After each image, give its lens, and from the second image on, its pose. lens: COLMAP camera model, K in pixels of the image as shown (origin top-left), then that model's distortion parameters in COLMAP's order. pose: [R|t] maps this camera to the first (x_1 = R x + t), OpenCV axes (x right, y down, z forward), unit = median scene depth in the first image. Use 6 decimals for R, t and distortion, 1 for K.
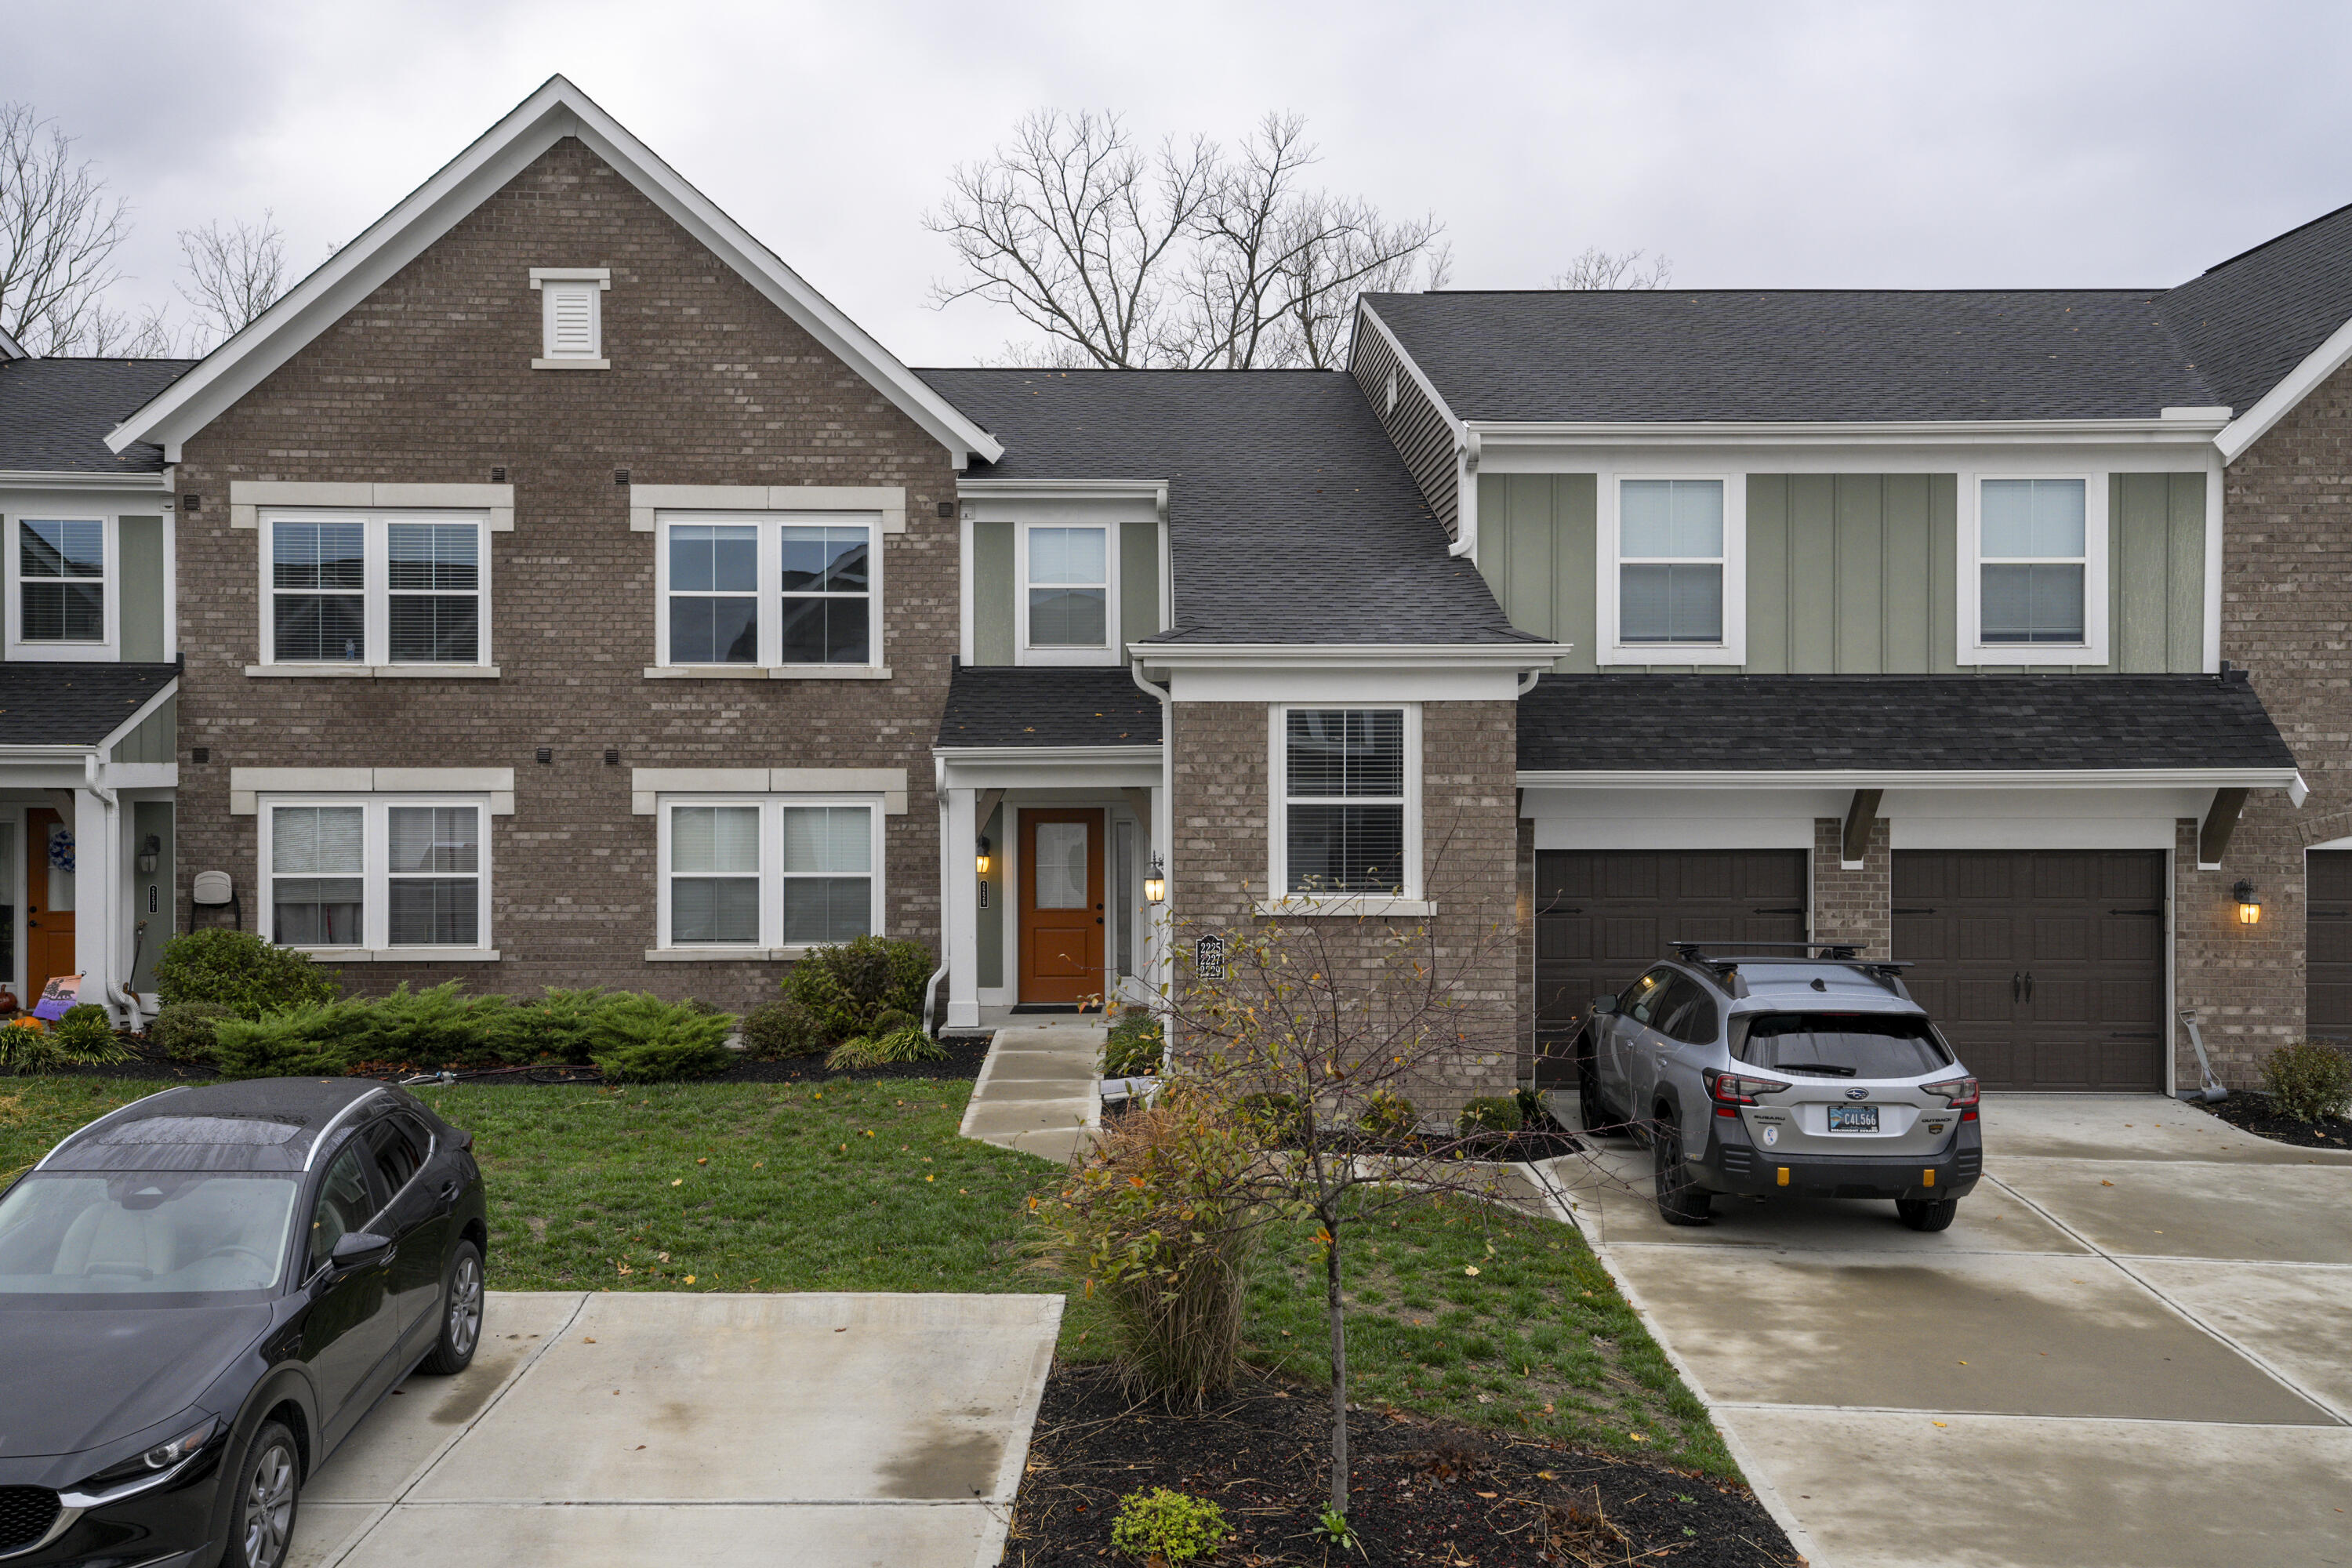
lens RADIAL K [[2285.3, 0, 1176.7], [0, 2285.3, 779.7], [0, 0, 1]] dist [0.071331, 0.000000]
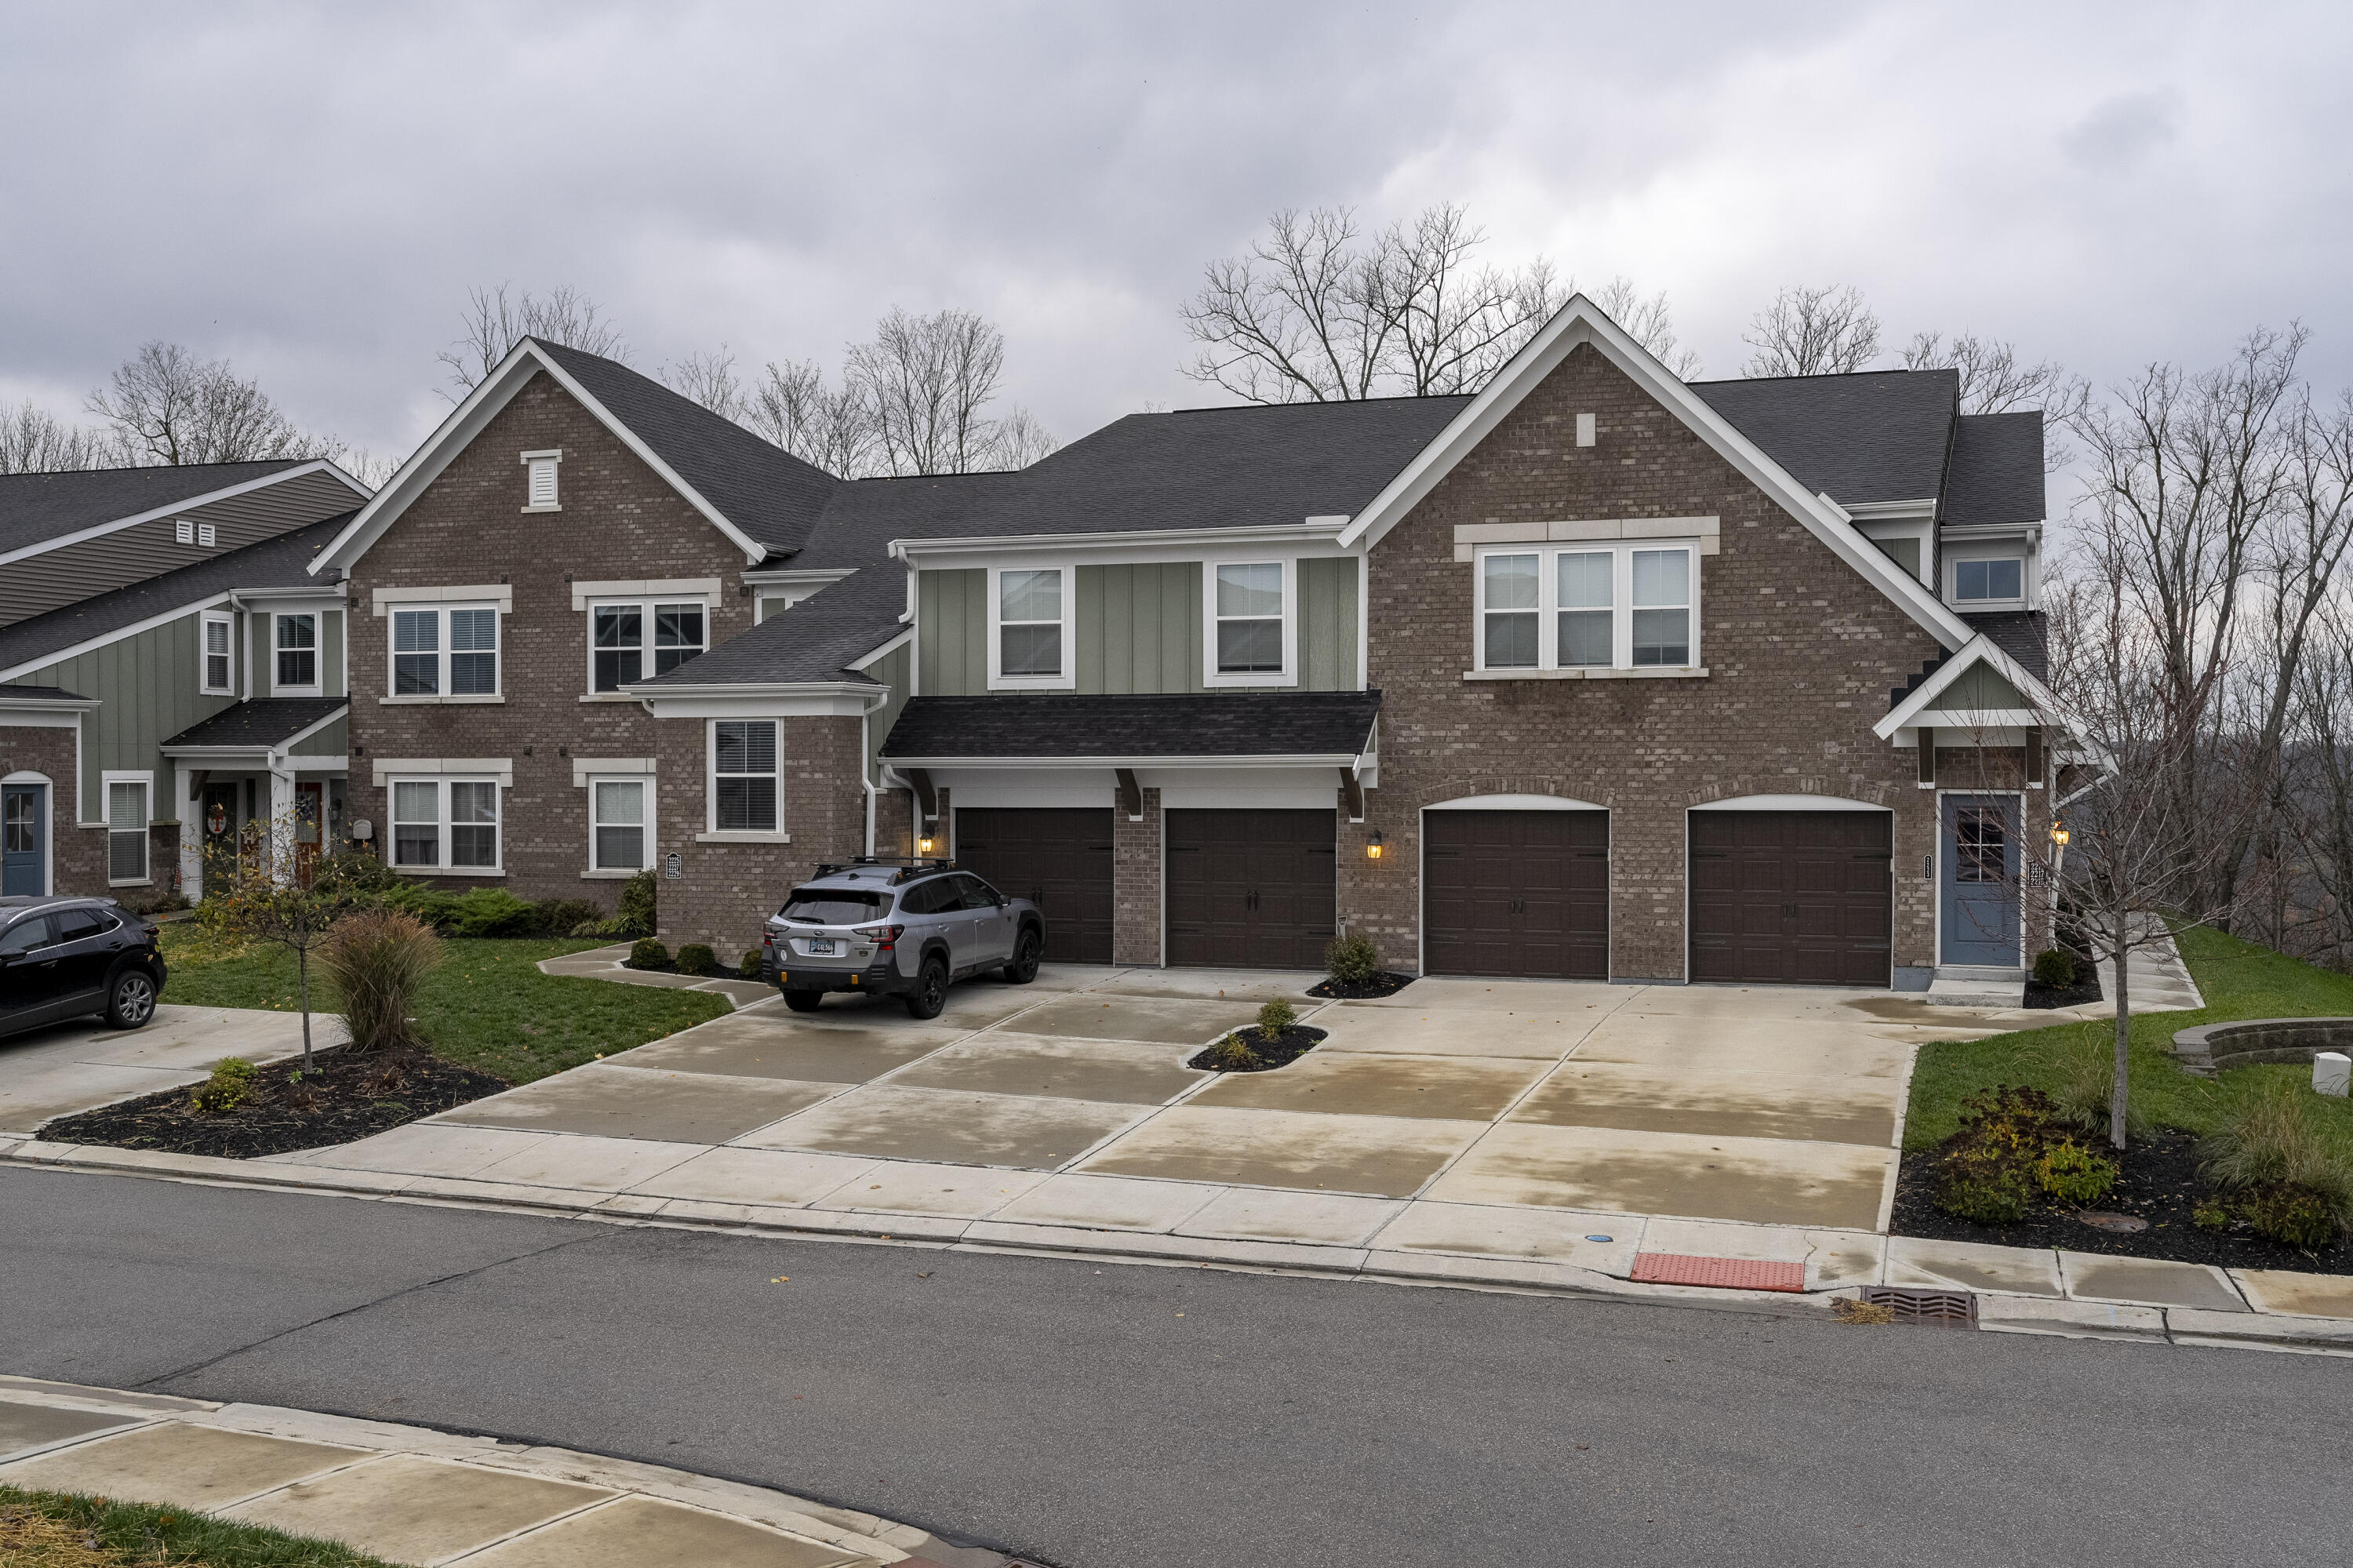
lens RADIAL K [[2360.3, 0, 1175.5], [0, 2360.3, 793.1], [0, 0, 1]] dist [-0.002115, 0.000000]
pose [[0.934235, 0.002275, -0.356651, 0.749600], [0.000534, 0.999970, 0.007778, 0.006787], [0.356658, -0.007457, 0.934205, -0.396519]]
